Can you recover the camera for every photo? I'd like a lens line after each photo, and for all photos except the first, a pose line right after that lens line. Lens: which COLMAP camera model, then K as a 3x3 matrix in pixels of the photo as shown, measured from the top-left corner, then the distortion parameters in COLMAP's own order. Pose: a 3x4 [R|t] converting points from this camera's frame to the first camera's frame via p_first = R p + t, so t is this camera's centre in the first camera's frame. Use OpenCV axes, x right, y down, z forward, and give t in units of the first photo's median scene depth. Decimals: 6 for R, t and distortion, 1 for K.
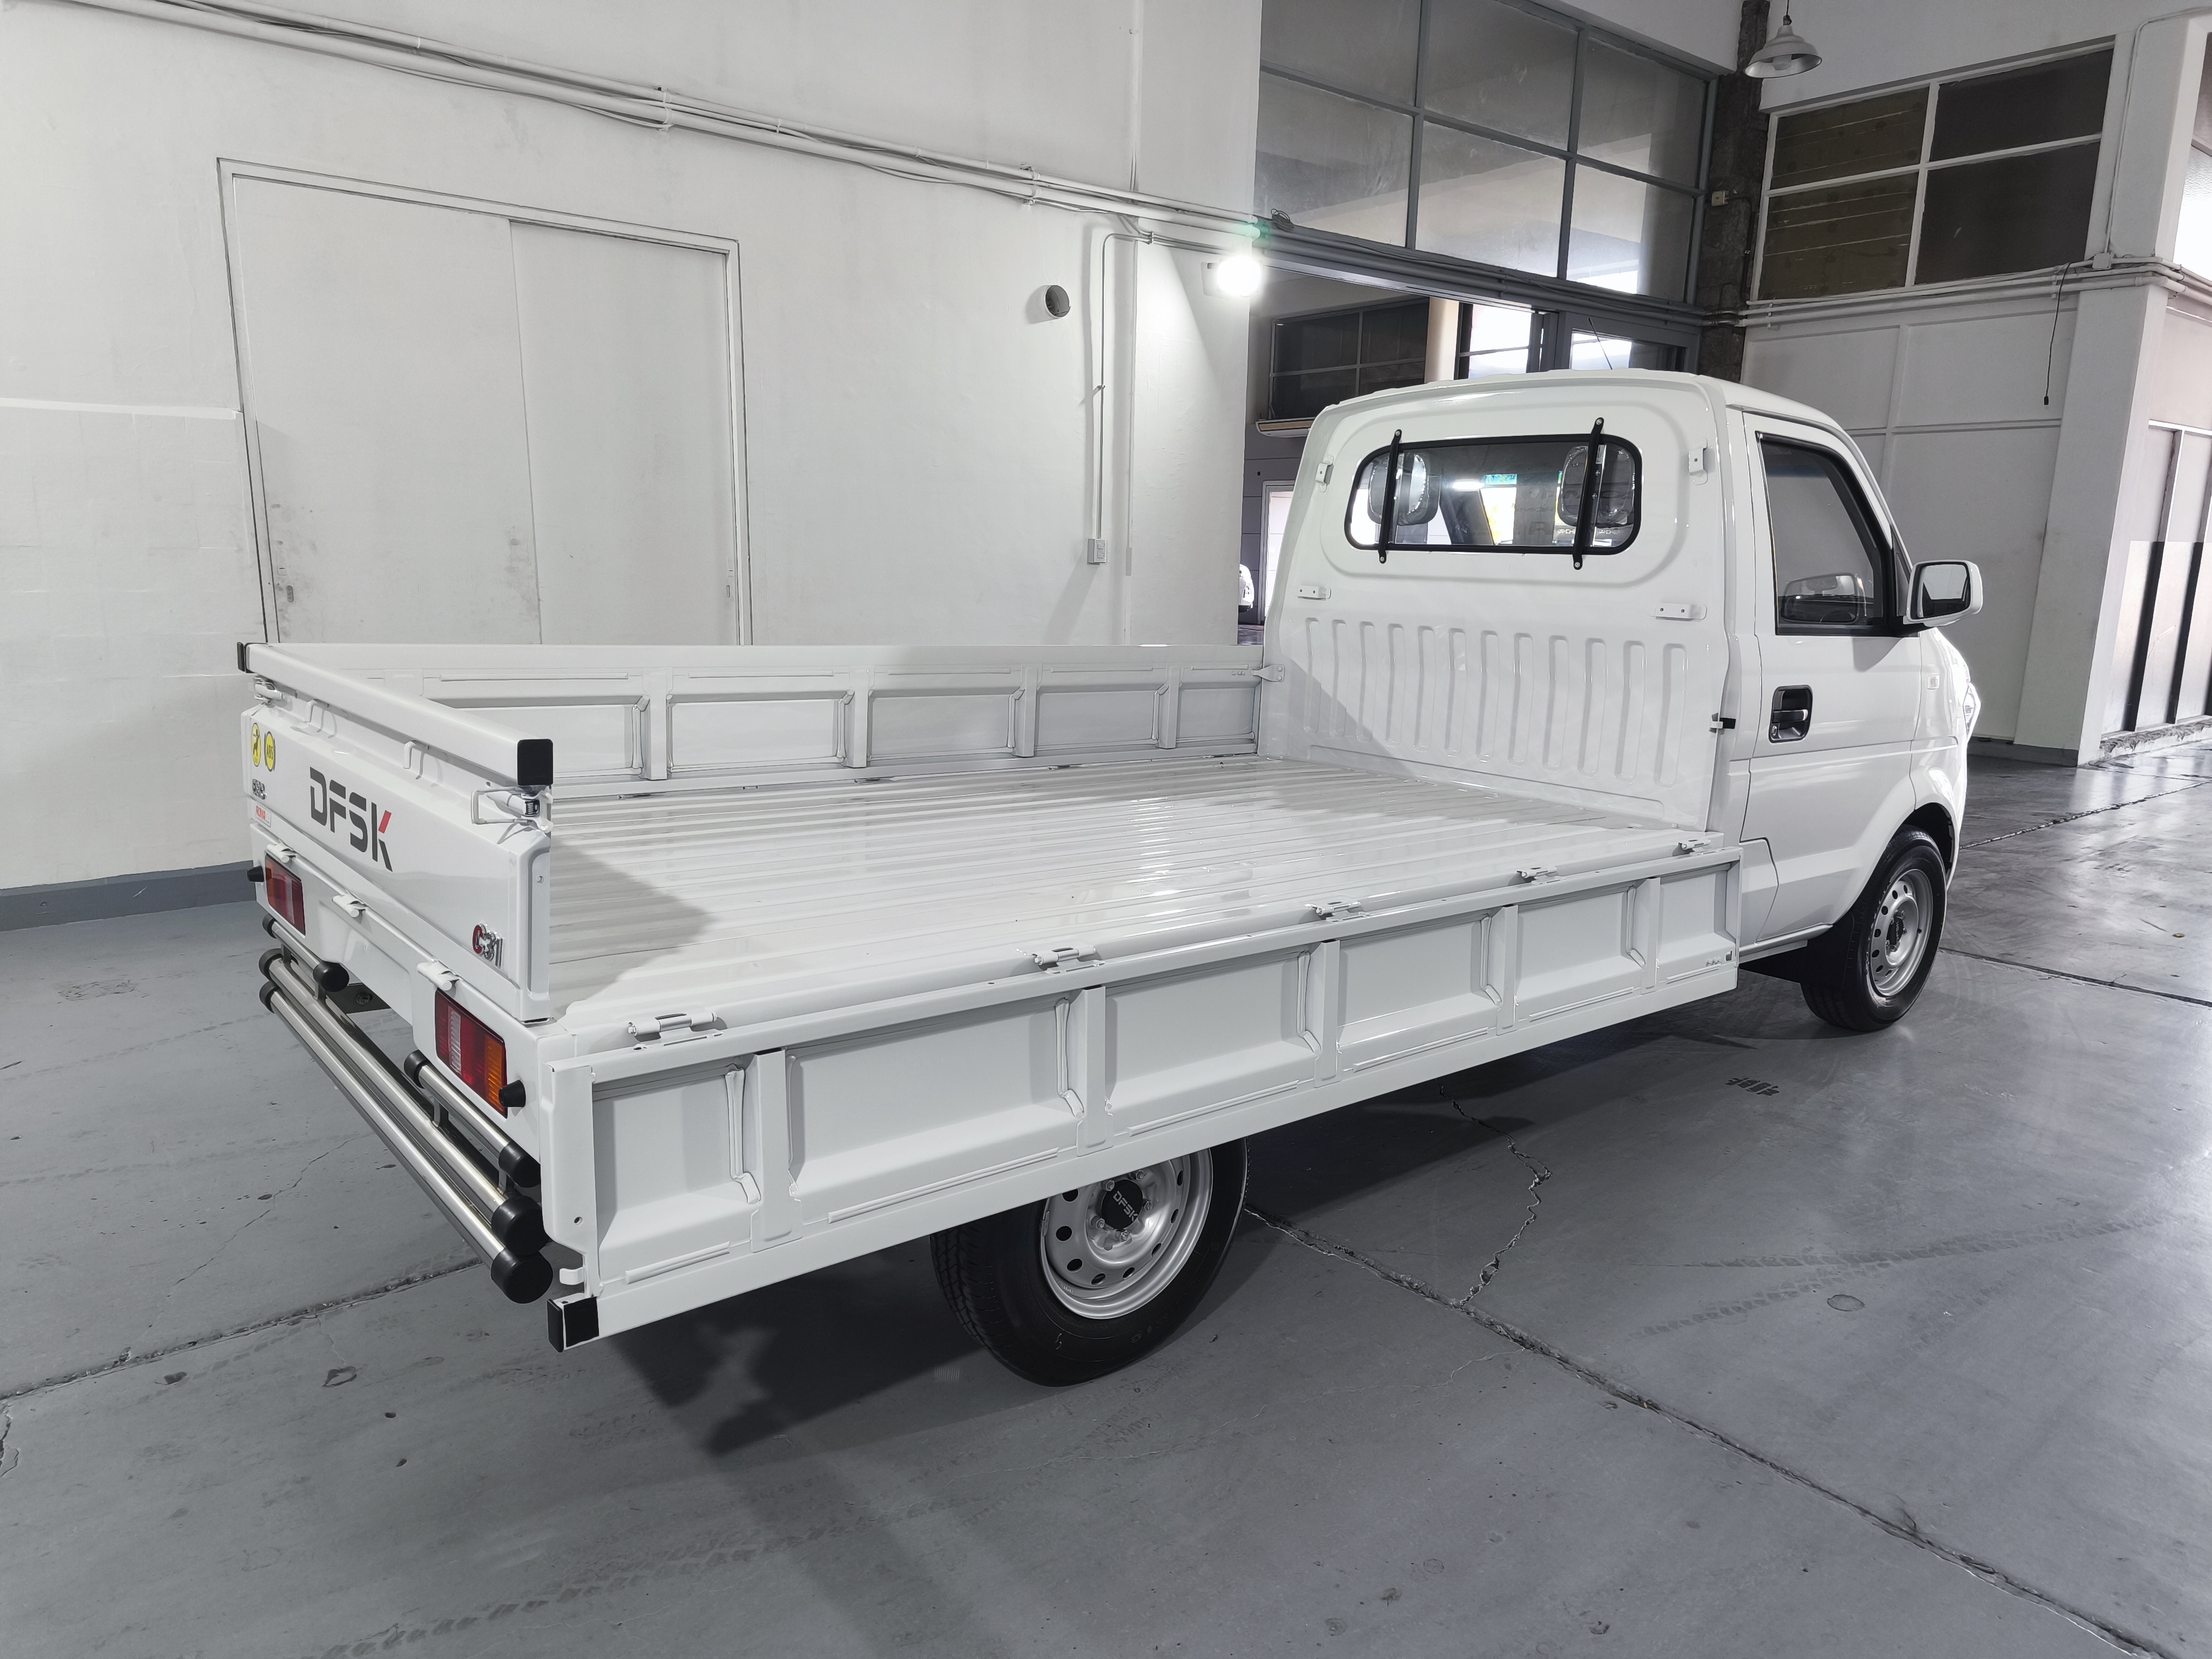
lens RADIAL K [[1482.8, 0, 1088.3], [0, 1482.8, 831.1], [0, 0, 1]] dist [0.072128, -0.054788]
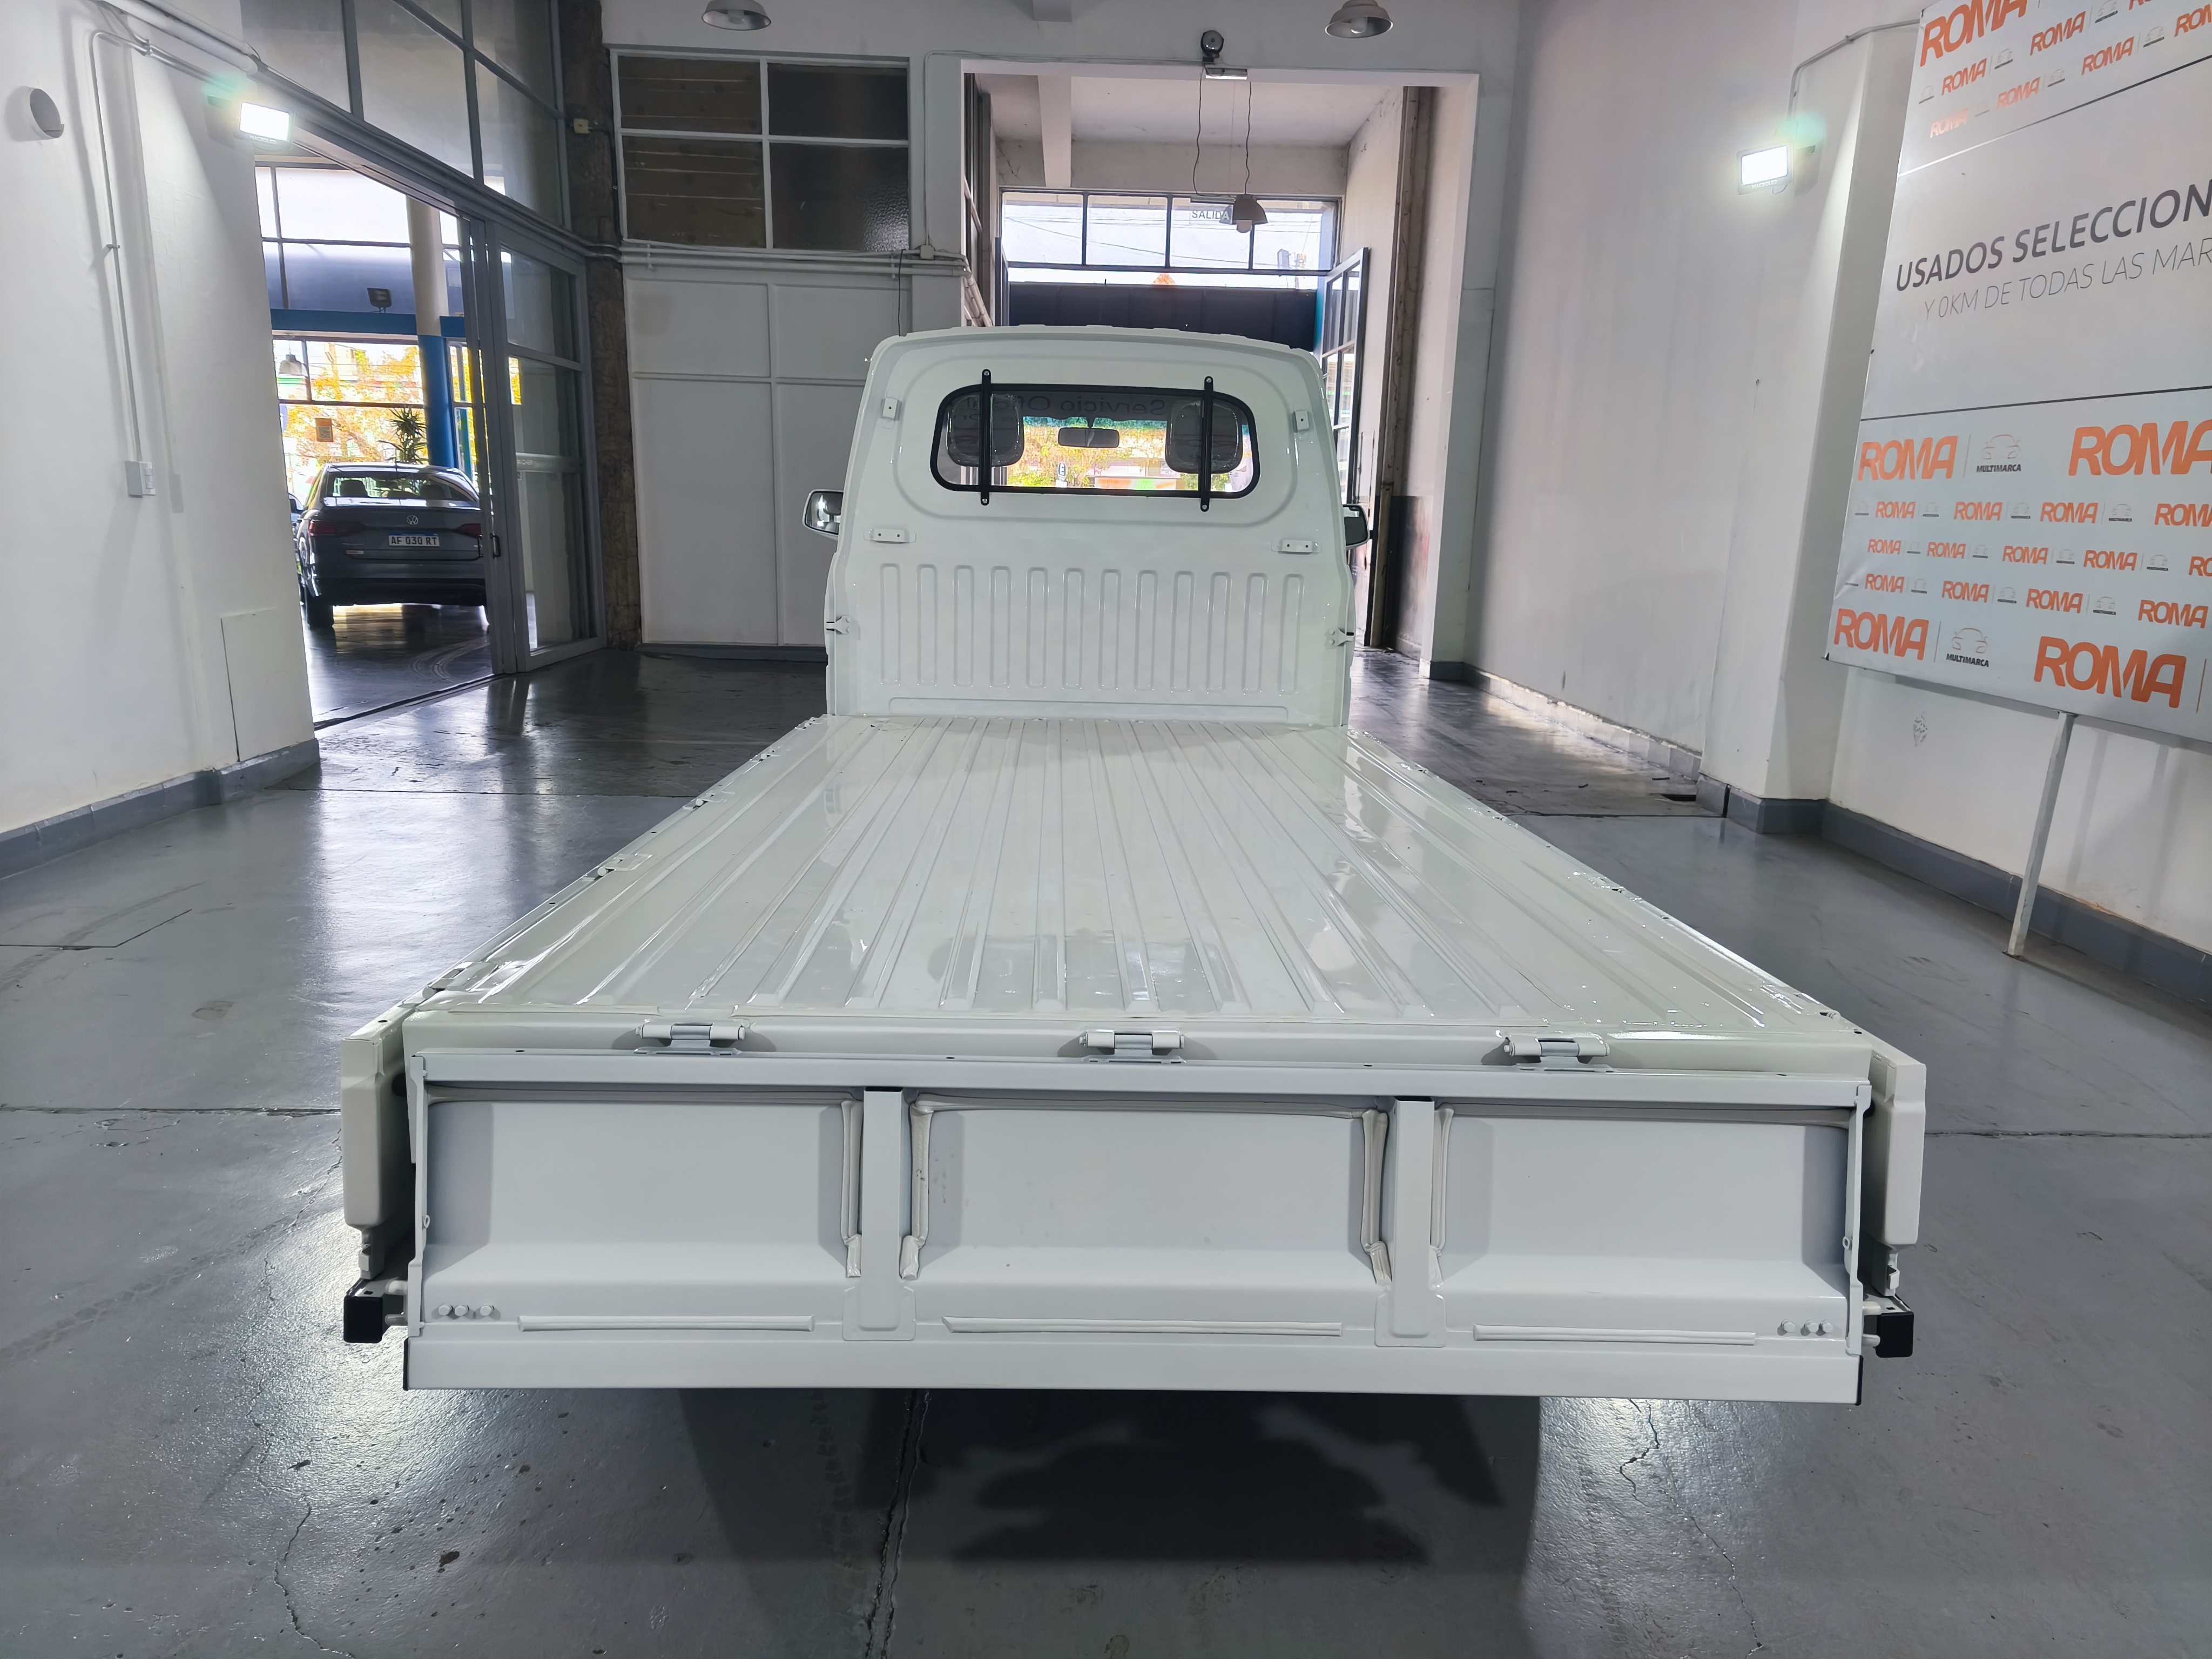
lens RADIAL K [[1482.8, 0, 1082.7], [0, 1482.8, 845.9], [0, 0, 1]] dist [0.072128, -0.054788]
pose [[0.603912, -0.182153, 0.775958, -0.349827], [0.140064, 0.982640, 0.121662, -0.041854], [-0.784648, 0.035211, 0.618941, 0.209562]]
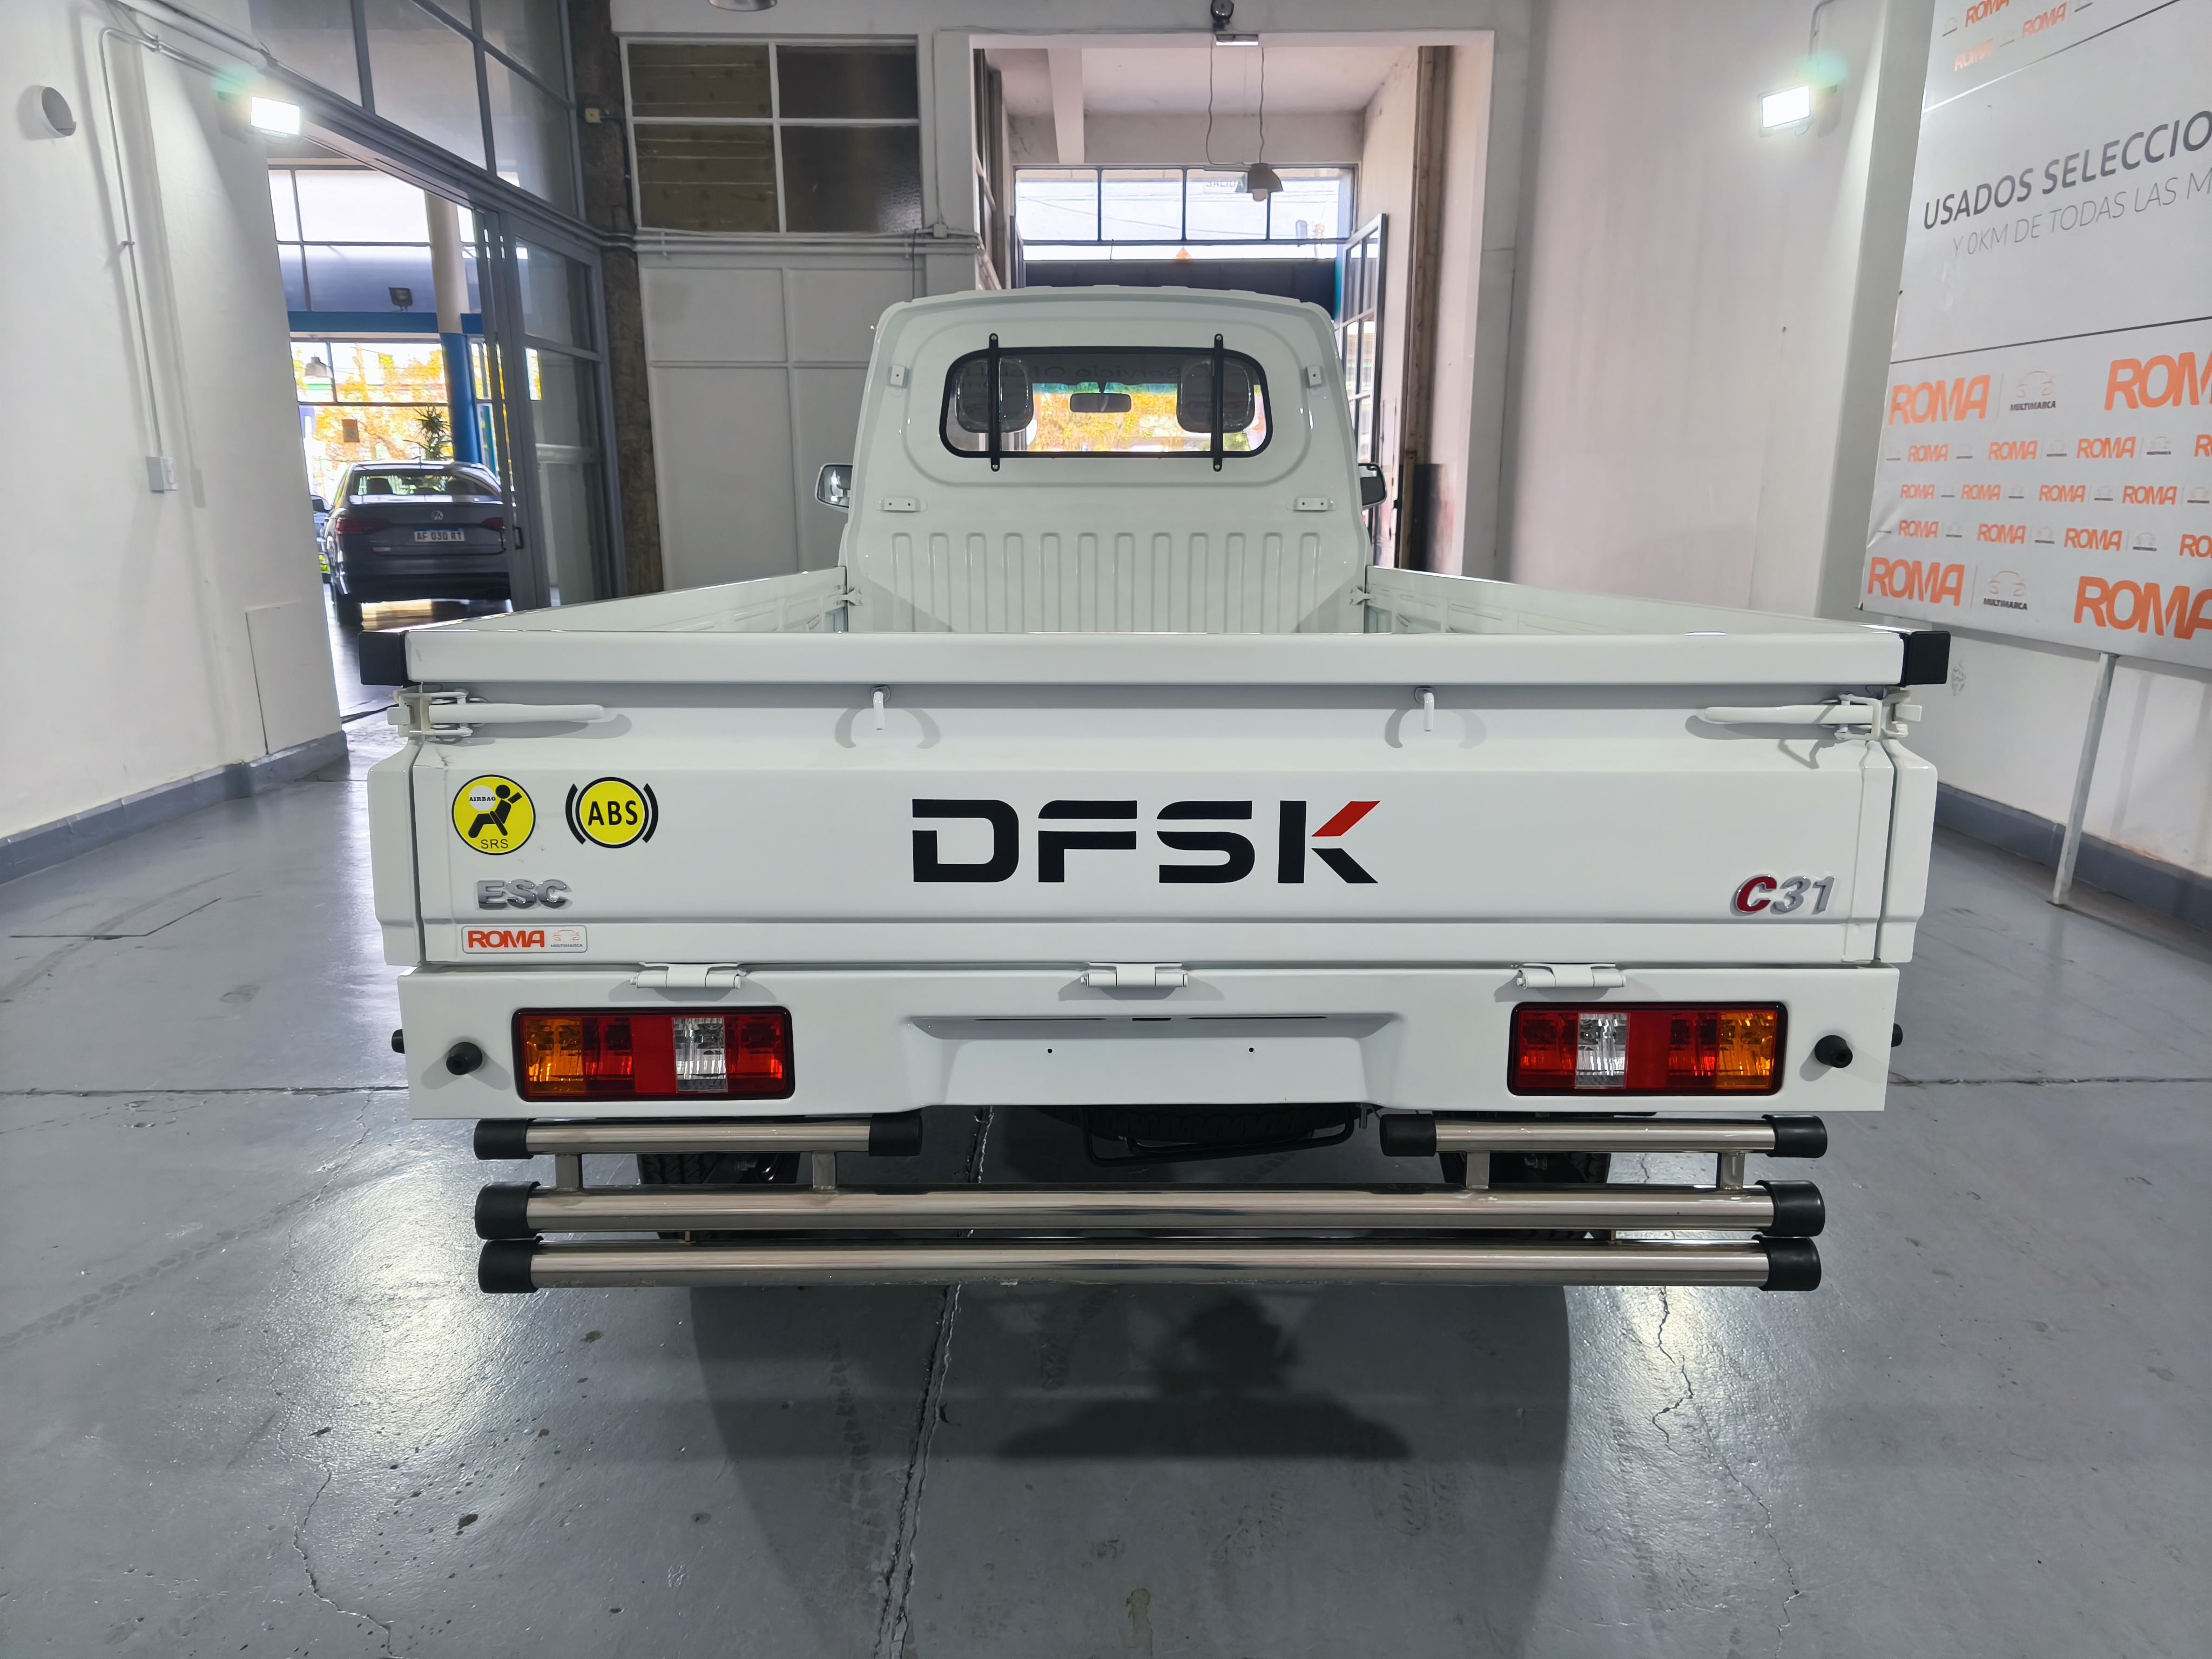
lens RADIAL K [[1482.8, 0, 1081.5], [0, 1482.8, 840.2], [0, 0, 1]] dist [0.072128, -0.054788]
pose [[0.617076, -0.201406, 0.760693, -0.344343], [0.165746, 0.978271, 0.124560, -0.033459], [-0.769250, 0.049219, 0.637049, 0.208437]]
